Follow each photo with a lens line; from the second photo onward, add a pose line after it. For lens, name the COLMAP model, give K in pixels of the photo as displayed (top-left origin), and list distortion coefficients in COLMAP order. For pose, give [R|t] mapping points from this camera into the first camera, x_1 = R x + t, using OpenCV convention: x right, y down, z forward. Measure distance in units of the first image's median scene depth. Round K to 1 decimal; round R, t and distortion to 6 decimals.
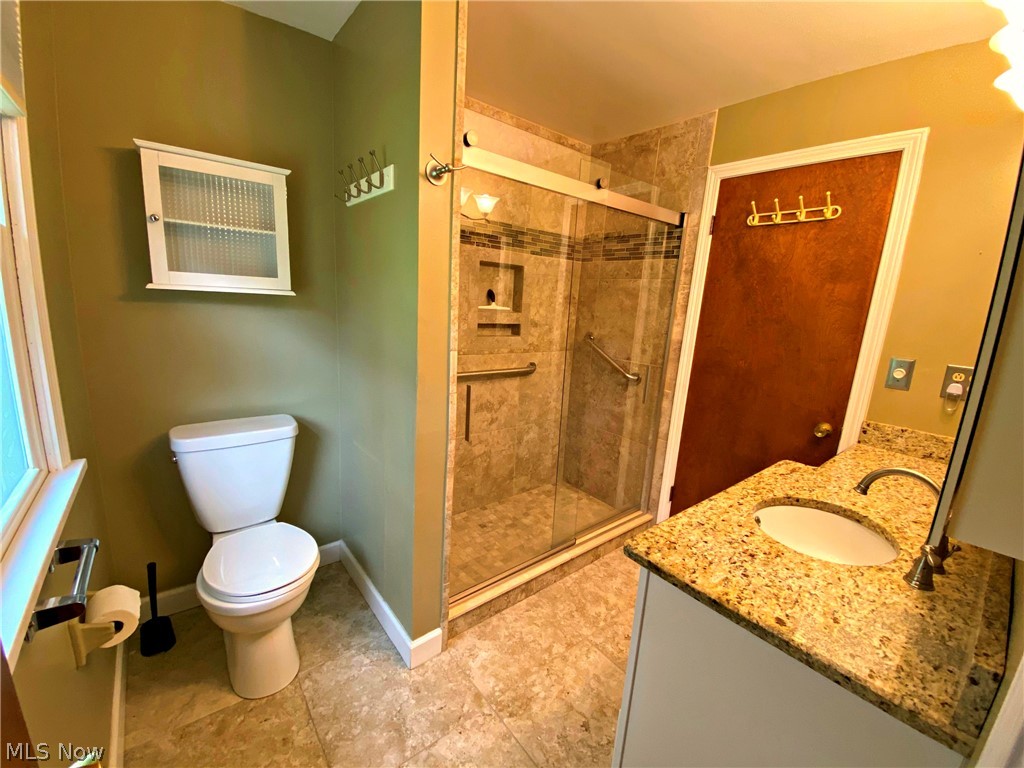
lens RADIAL K [[422.2, 0, 516.2], [0, 422.2, 377.5], [0, 0, 1]] dist [0.032778, -0.001619]
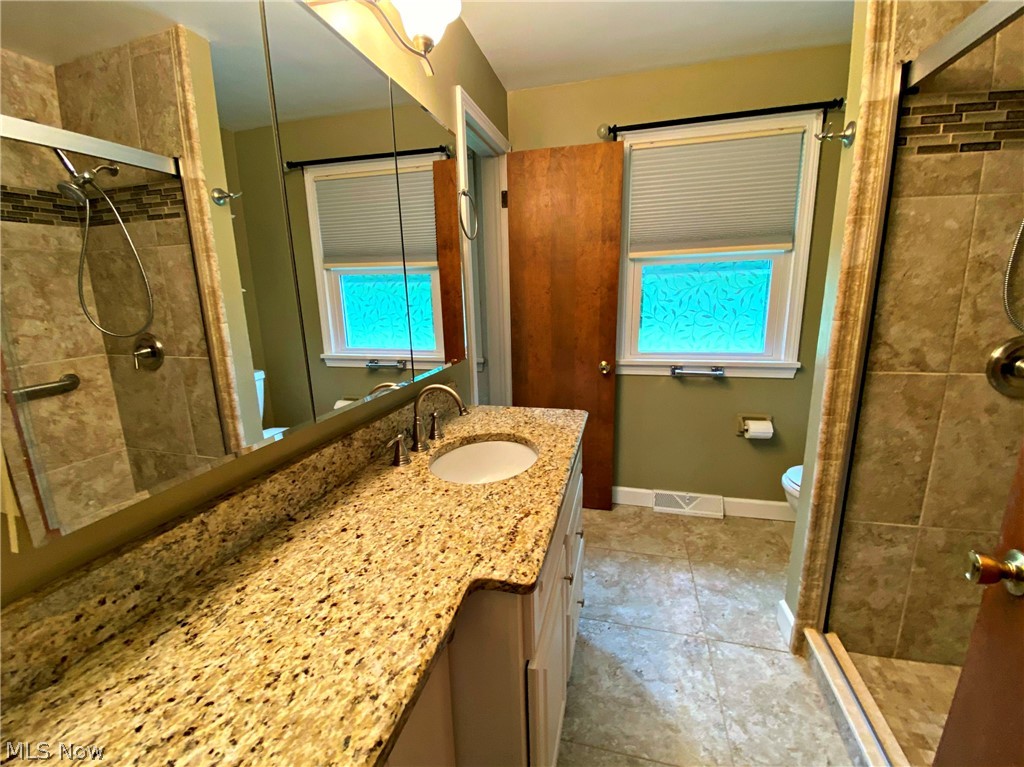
lens RADIAL K [[422.2, 0, 517.7], [0, 422.2, 381.3], [0, 0, 1]] dist [0.032778, -0.001619]
pose [[-0.806735, 0.062072, -0.587644, 1.034993], [-0.152829, 0.938714, 0.308964, -0.140139], [0.570808, 0.339061, -0.747807, 1.465671]]
